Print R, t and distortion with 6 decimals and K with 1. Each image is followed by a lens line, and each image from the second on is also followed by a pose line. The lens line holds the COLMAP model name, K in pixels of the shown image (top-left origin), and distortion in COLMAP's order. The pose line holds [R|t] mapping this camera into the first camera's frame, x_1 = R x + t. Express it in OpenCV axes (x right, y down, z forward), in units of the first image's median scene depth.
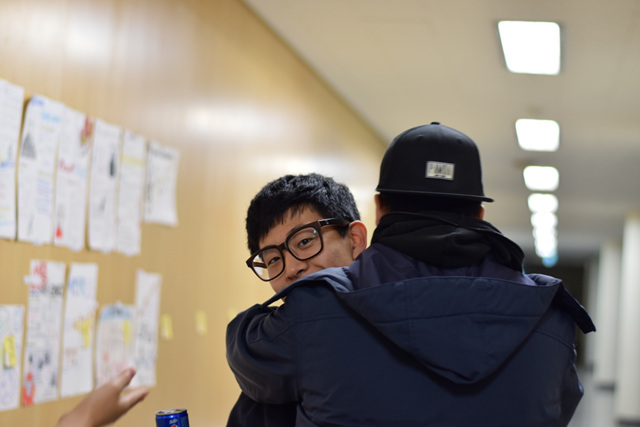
lens RADIAL K [[1357.7, 0, 321.3], [0, 1357.7, 212.2], [0, 0, 1]] dist [-0.004357, 0.000000]
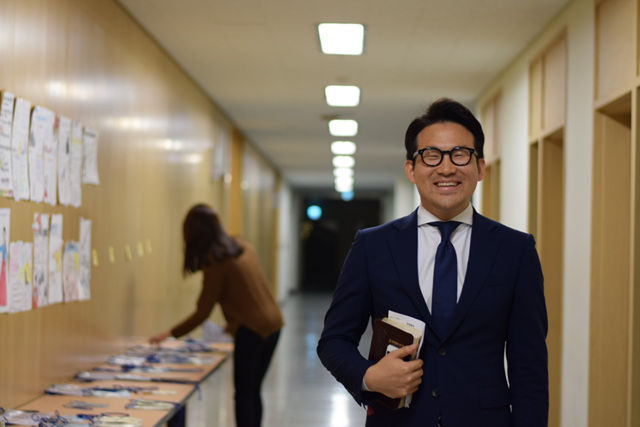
lens RADIAL K [[1357.7, 0, 319.5], [0, 1357.7, 213.8], [0, 0, 1]] dist [-0.004357, 0.000000]
pose [[0.988348, -0.034464, 0.148258, -0.104738], [0.027564, 0.998450, 0.048347, -0.024539], [-0.149695, -0.043697, 0.987766, -0.472856]]
